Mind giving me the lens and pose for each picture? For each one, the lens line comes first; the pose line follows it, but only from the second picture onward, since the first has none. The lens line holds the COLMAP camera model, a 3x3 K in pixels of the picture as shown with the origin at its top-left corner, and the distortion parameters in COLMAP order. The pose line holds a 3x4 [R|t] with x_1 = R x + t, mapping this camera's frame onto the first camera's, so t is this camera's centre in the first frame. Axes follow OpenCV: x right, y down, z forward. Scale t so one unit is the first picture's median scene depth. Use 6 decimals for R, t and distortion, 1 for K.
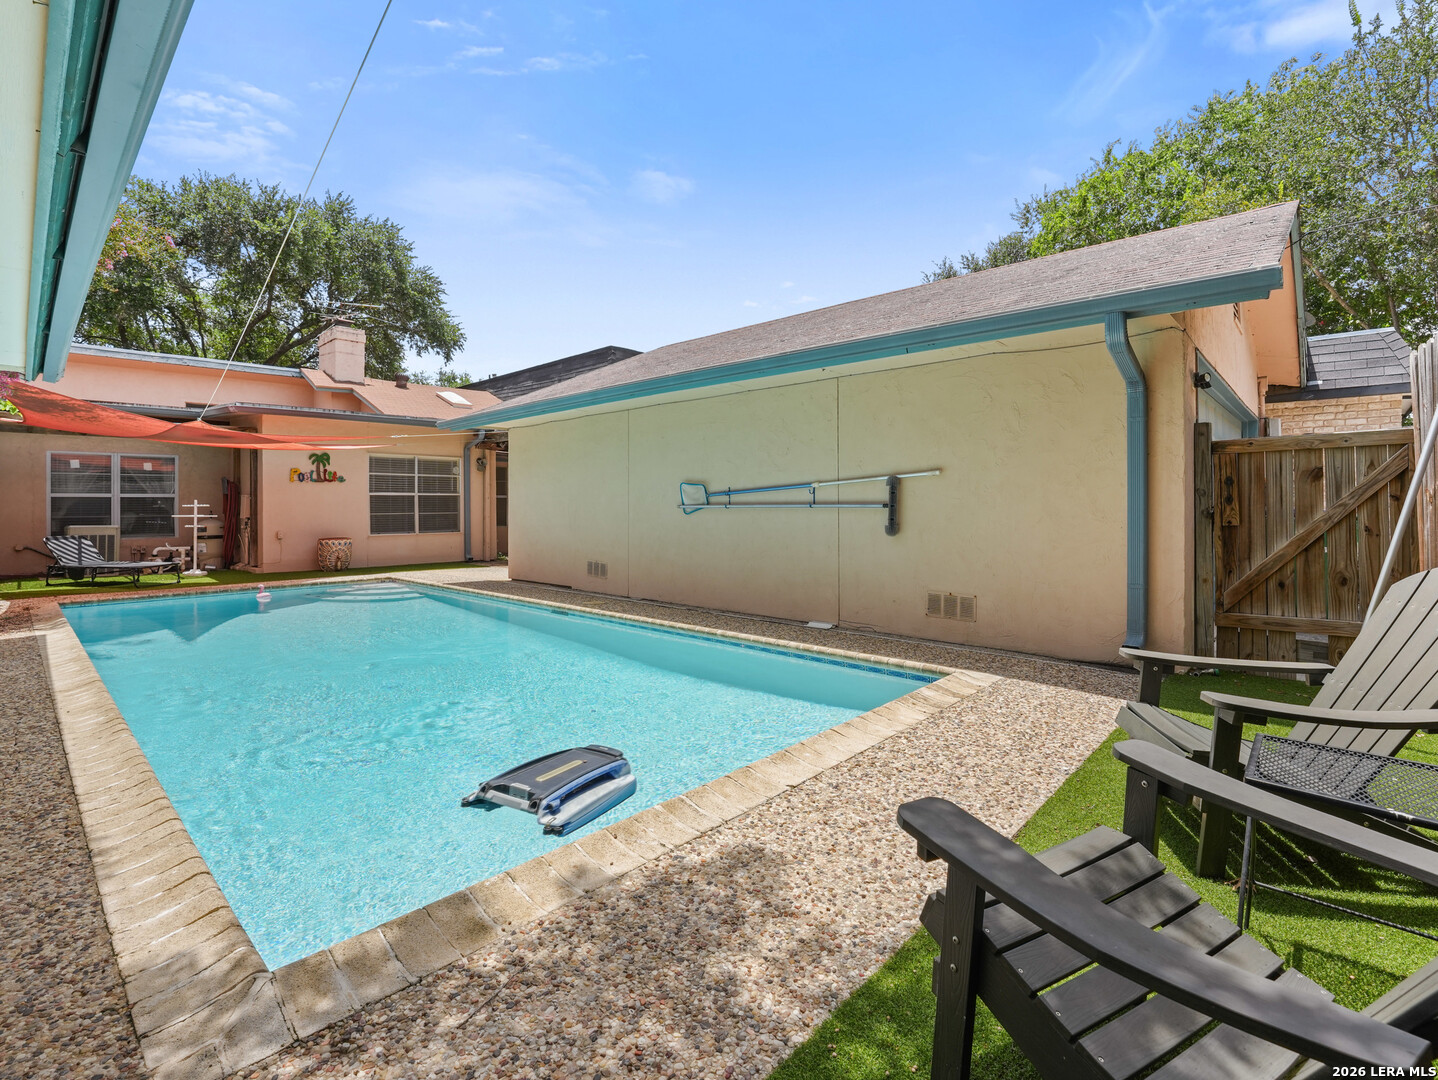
lens RADIAL K [[665.0, 0, 722.2], [0, 665.0, 502.9], [0, 0, 1]] dist [-0.024011, 0.000231]
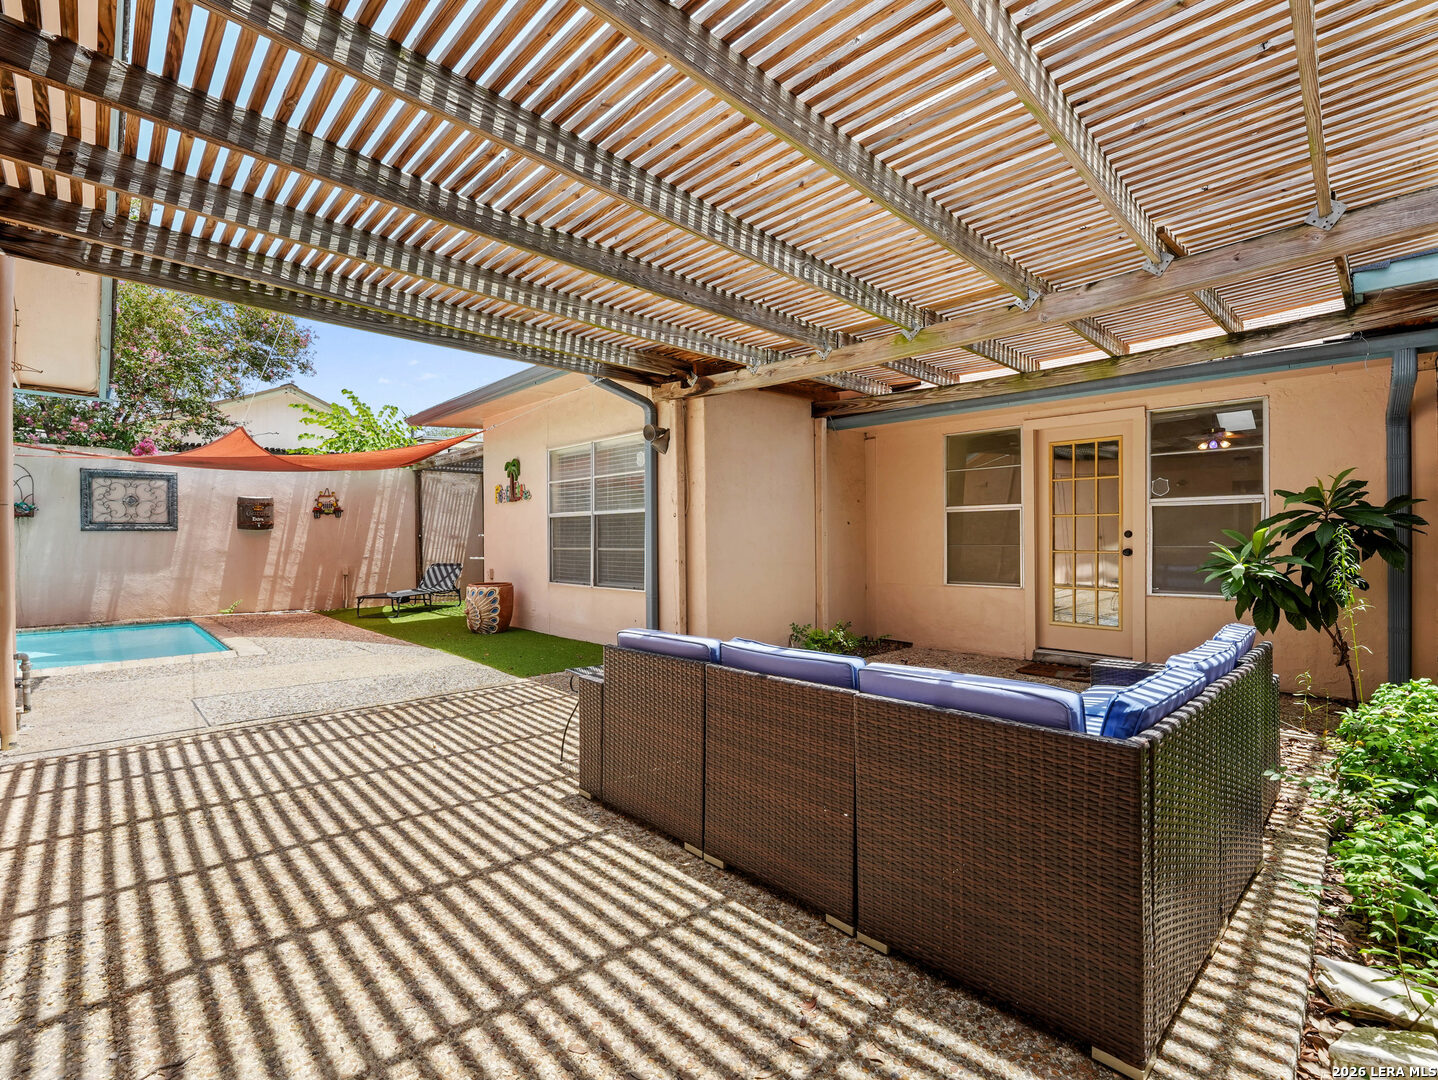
lens RADIAL K [[657.1, 0, 723.5], [0, 657.1, 540.9], [0, 0, 1]] dist [-0.019346, -0.000125]
pose [[-0.062114, 0.006310, -0.998049, 0.072813], [0.011661, 0.999916, 0.005597, 0.009323], [0.998001, -0.011290, -0.062183, 1.302800]]
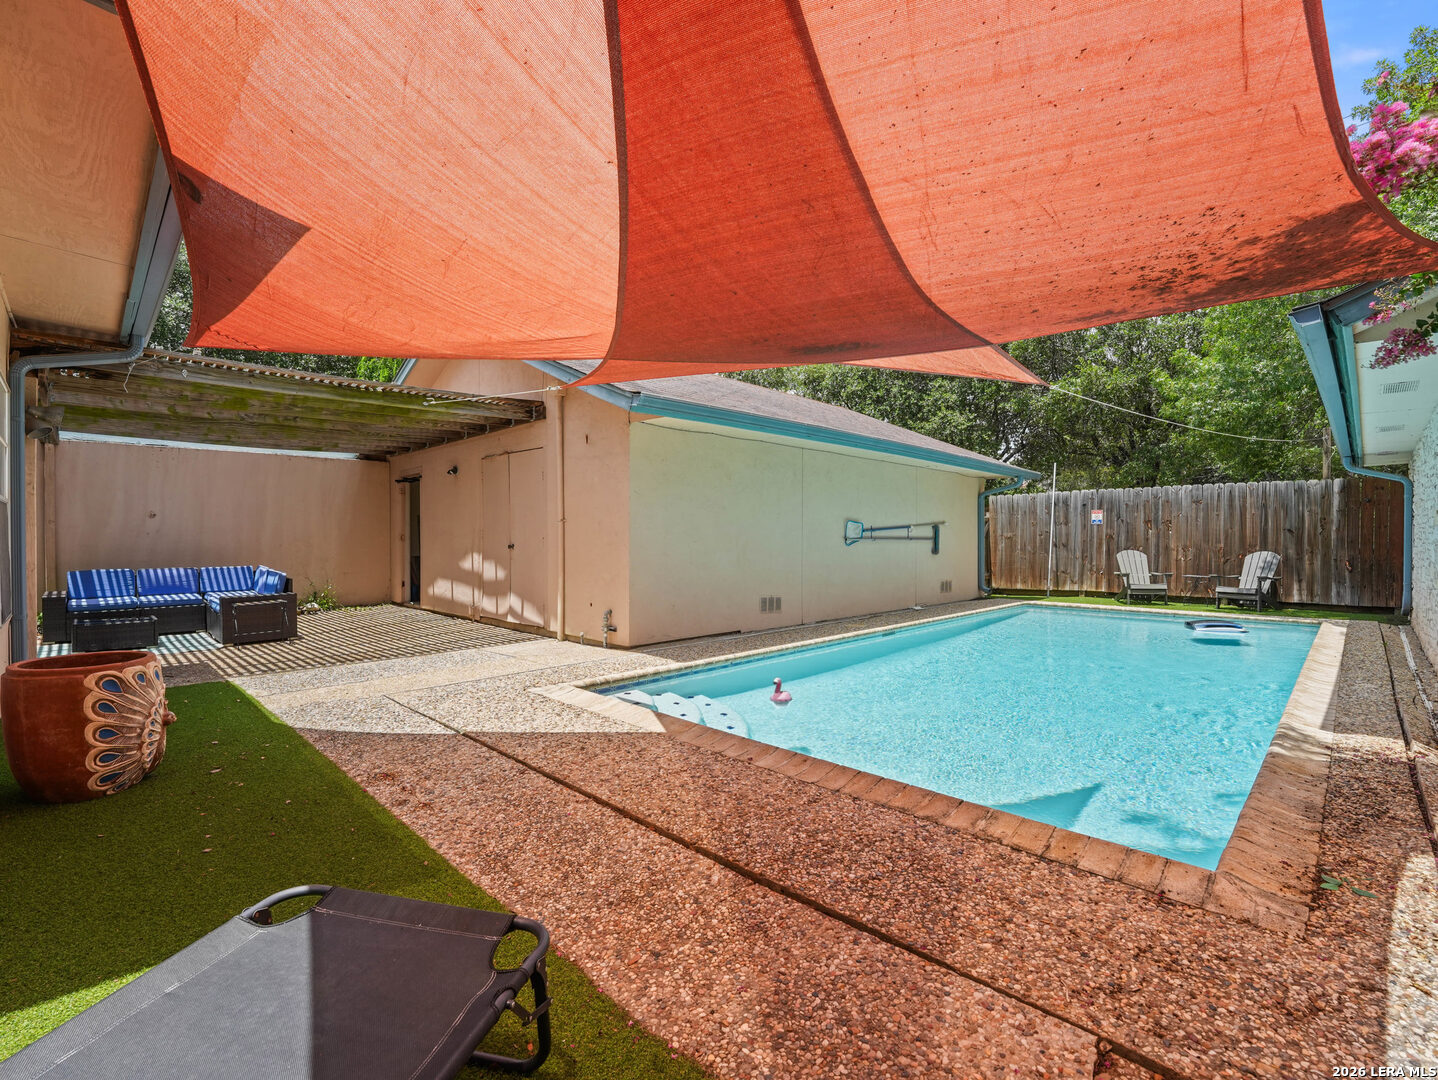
lens RADIAL K [[665.0, 0, 722.2], [0, 665.0, 542.9], [0, 0, 1]] dist [-0.024011, 0.000231]
pose [[0.048784, -0.002450, 0.998806, -0.840661], [-0.005810, 0.999979, 0.002737, 0.006217], [-0.998792, -0.005936, 0.048769, 0.745703]]
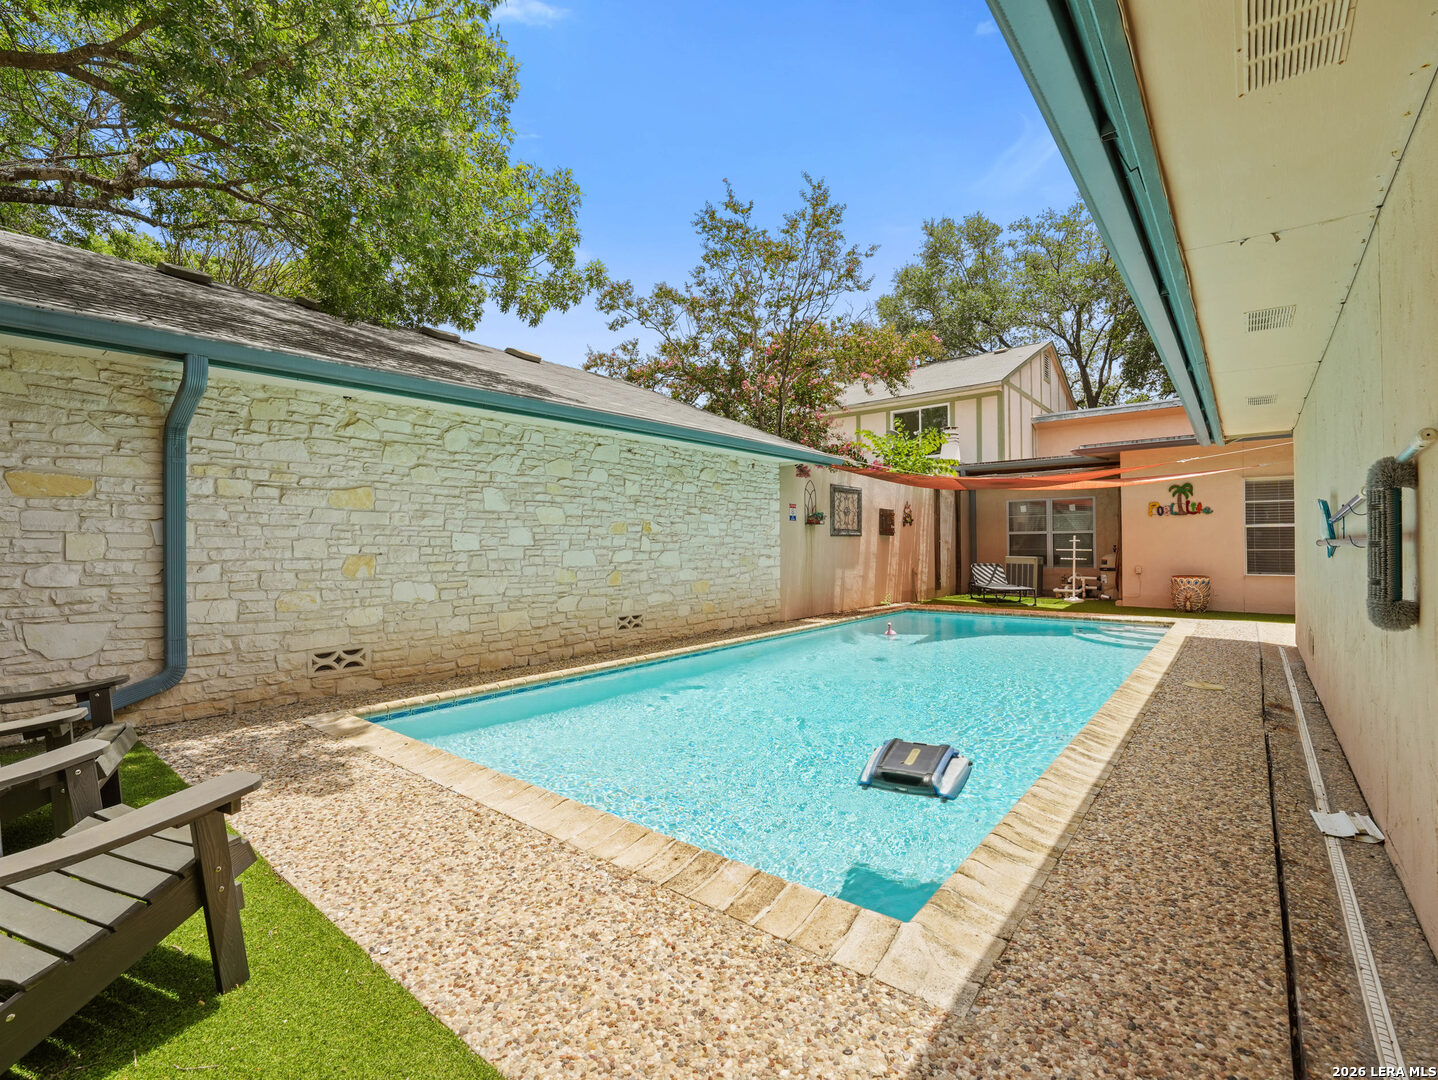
lens RADIAL K [[665.0, 0, 723.9], [0, 665.0, 537.7], [0, 0, 1]] dist [-0.024011, 0.000231]
pose [[0.062891, -0.007424, -0.997993, 0.281574], [0.010850, 0.999918, -0.006755, -0.000294], [0.997961, -0.010403, 0.062966, 0.305487]]
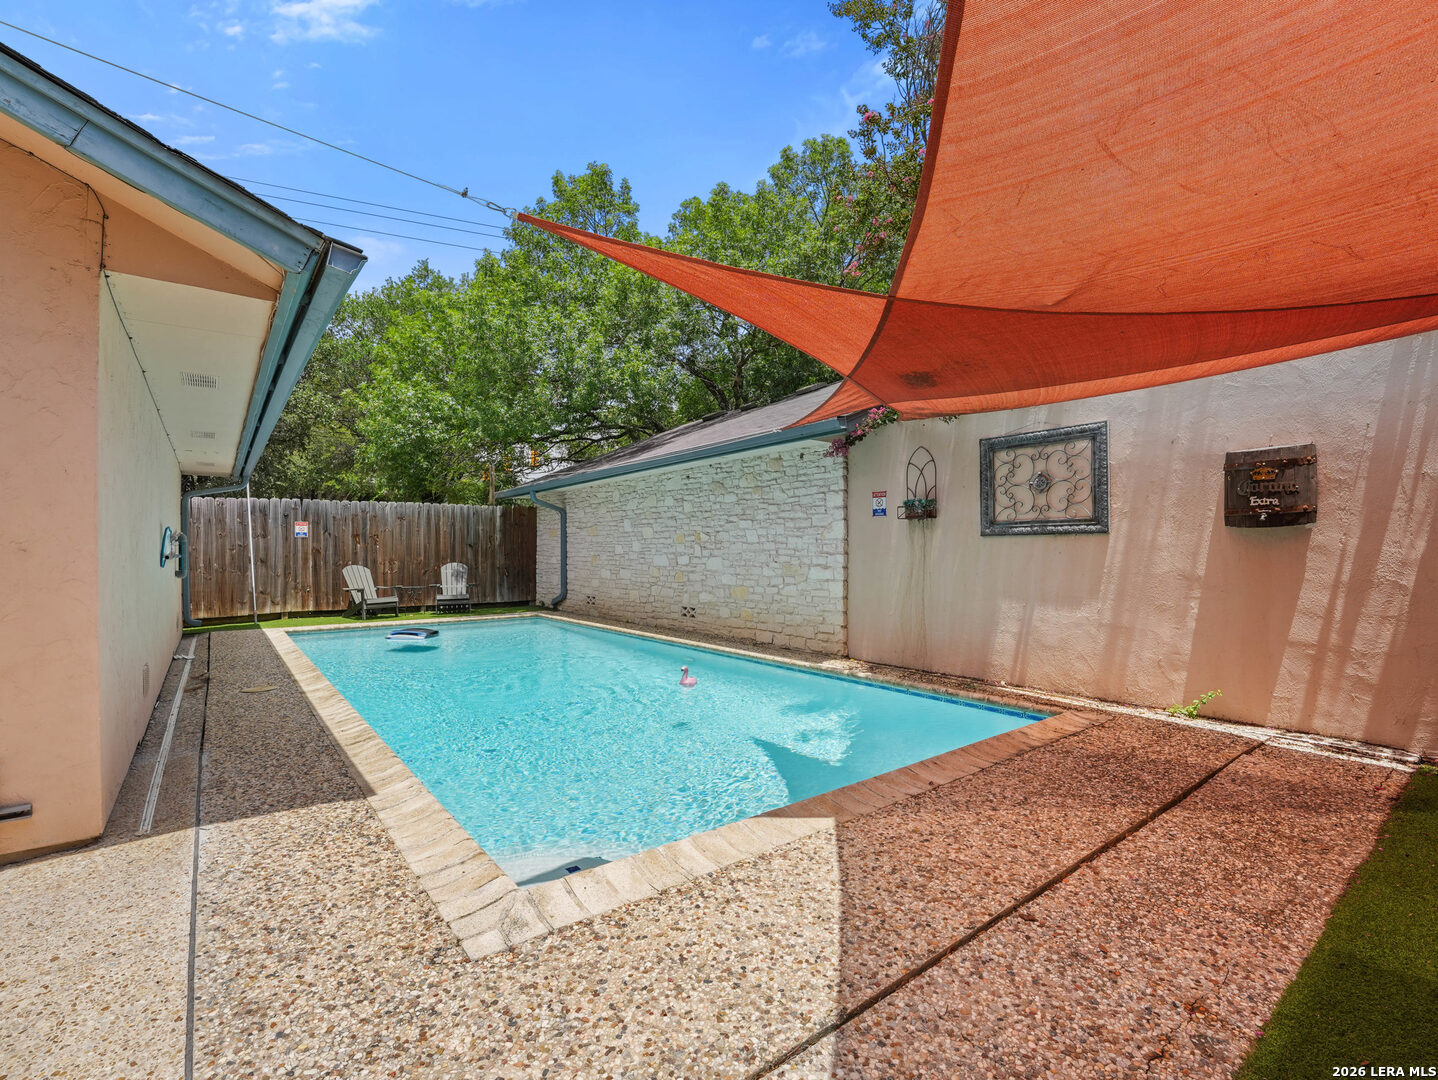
lens RADIAL K [[665.0, 0, 714.4], [0, 665.0, 542.0], [0, 0, 1]] dist [-0.024011, 0.000231]
pose [[-0.983917, 0.011478, 0.178259, -0.519368], [0.008667, 0.999826, -0.016537, 0.003506], [-0.178418, -0.014726, -0.983845, 1.032171]]
